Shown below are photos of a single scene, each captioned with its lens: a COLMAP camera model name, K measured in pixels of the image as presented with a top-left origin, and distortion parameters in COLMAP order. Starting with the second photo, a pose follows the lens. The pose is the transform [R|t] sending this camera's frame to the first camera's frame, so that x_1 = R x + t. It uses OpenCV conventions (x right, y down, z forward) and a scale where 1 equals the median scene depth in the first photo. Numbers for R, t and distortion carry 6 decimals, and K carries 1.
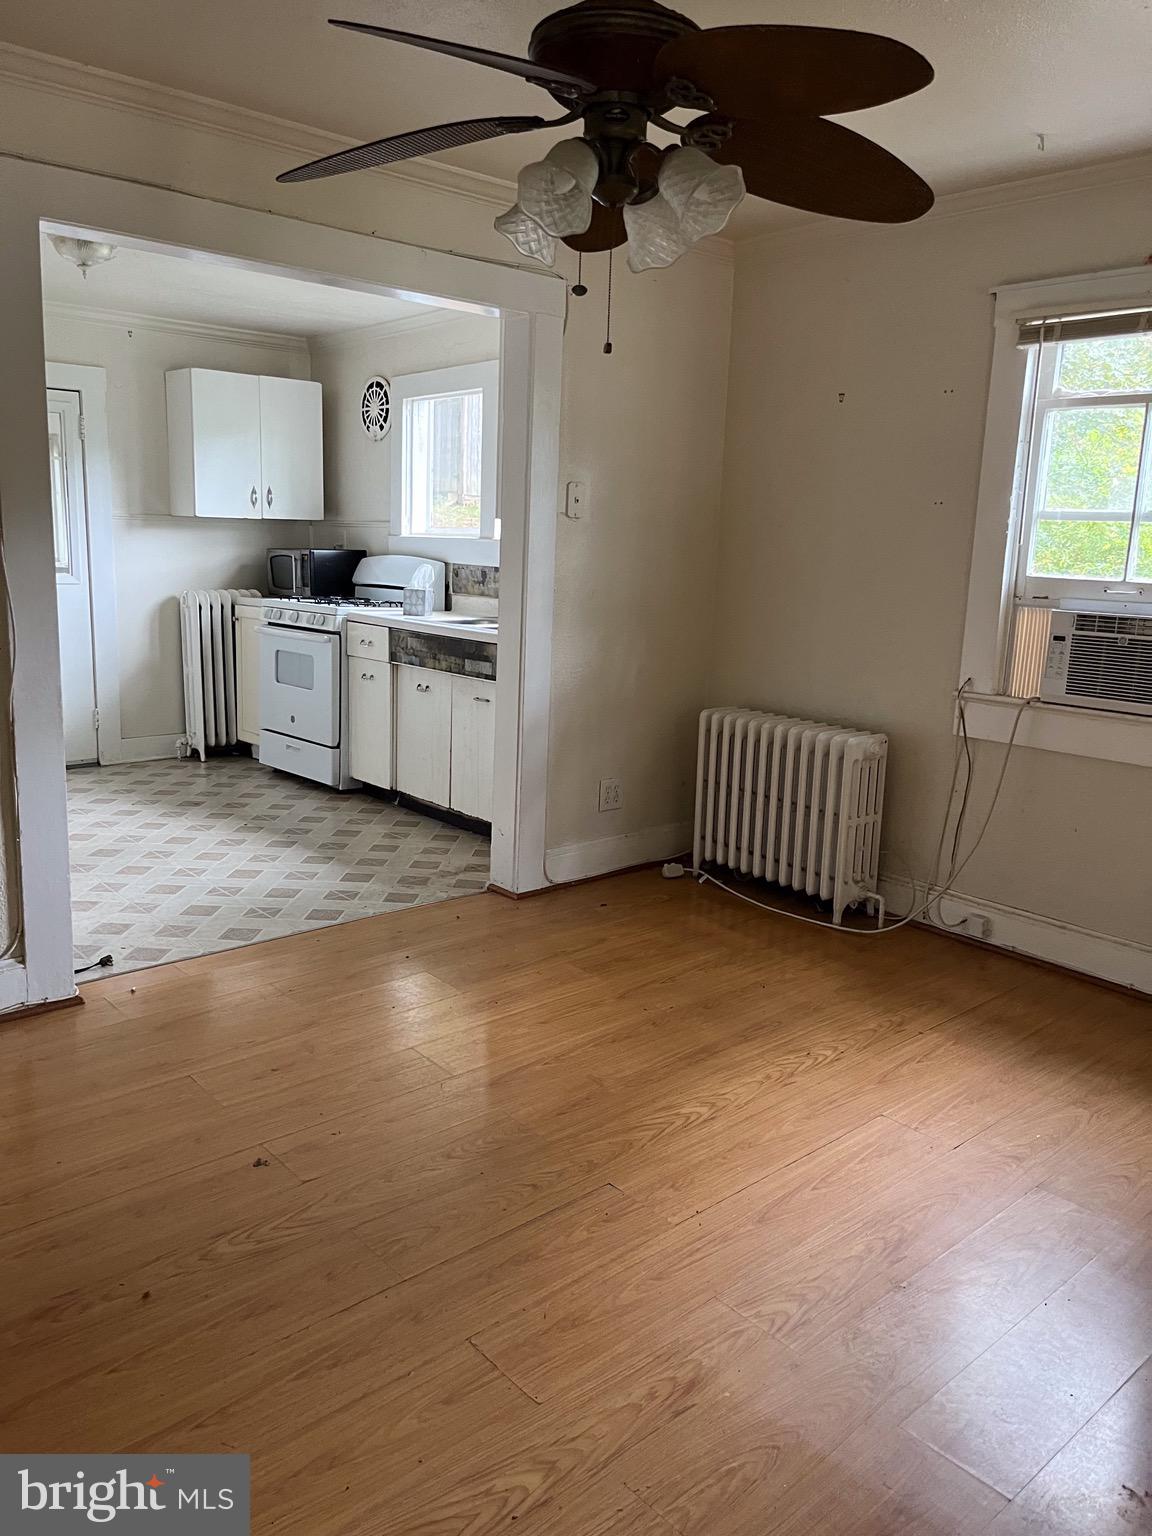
lens RADIAL K [[1155.7, 0, 573.7], [0, 1155.7, 765.0], [0, 0, 1]] dist [0.014527, -0.002114]
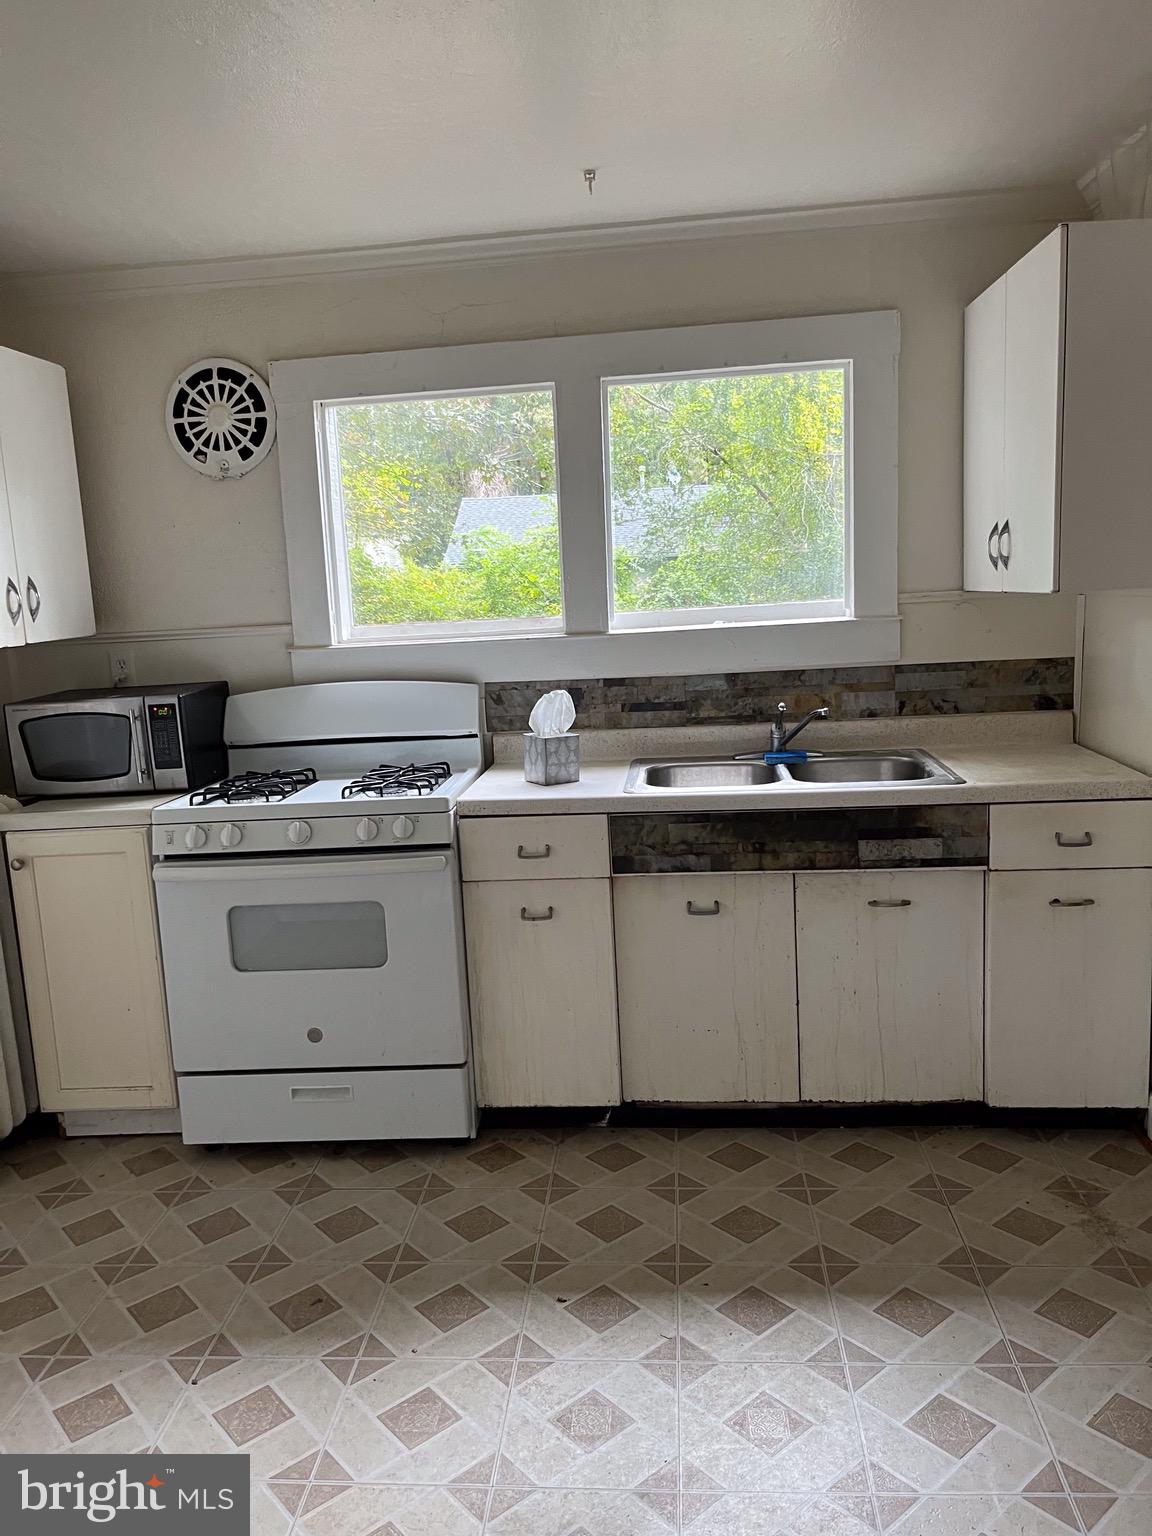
lens RADIAL K [[1155.7, 0, 576.1], [0, 1155.7, 772.6], [0, 0, 1]] dist [0.014527, -0.002114]
pose [[0.719888, -0.177976, 0.670885, -0.462927], [0.205469, 0.977888, 0.038942, -0.142071], [-0.662981, 0.109812, 0.740539, 0.538982]]
